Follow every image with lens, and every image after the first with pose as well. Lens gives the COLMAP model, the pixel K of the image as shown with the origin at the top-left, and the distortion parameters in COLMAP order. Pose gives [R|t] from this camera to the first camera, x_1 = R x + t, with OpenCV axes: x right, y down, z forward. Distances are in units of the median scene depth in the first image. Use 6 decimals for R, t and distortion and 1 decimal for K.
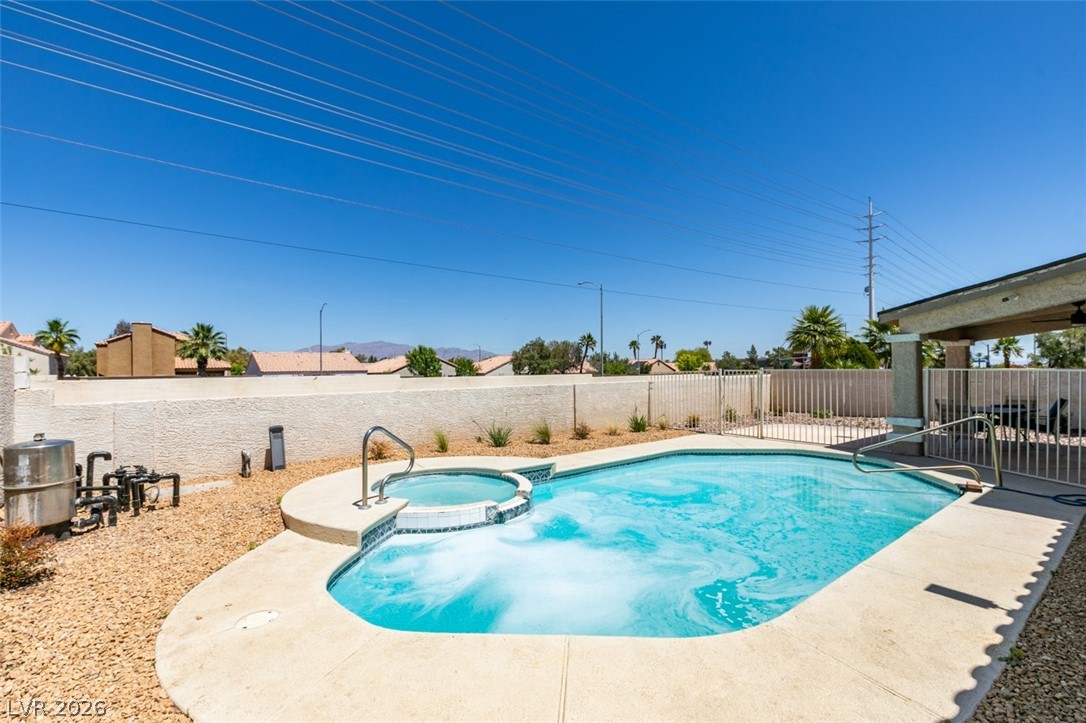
lens RADIAL K [[486.9, 0, 541.4], [0, 486.9, 371.0], [0, 0, 1]] dist [0.000056, 0.000043]
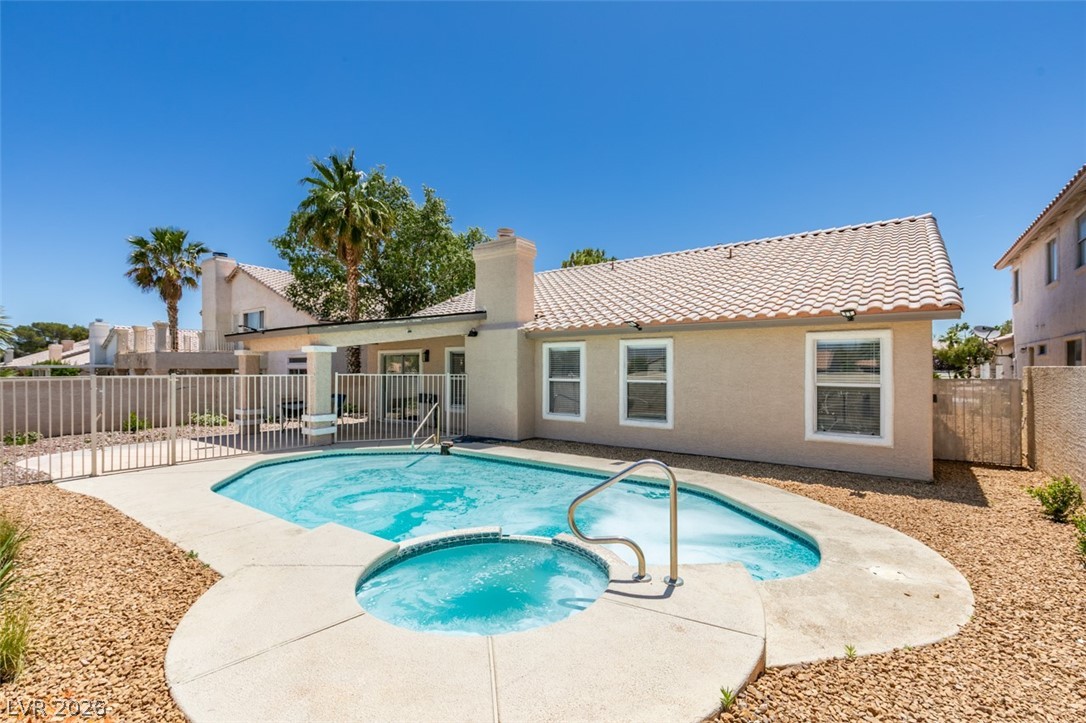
lens RADIAL K [[486.9, 0, 542.1], [0, 486.9, 367.3], [0, 0, 1]] dist [0.000056, 0.000043]
pose [[-0.255298, 0.025276, 0.966532, -0.580883], [0.002397, 0.999672, -0.025510, 0.010353], [-0.966860, -0.004196, -0.255274, 0.806821]]
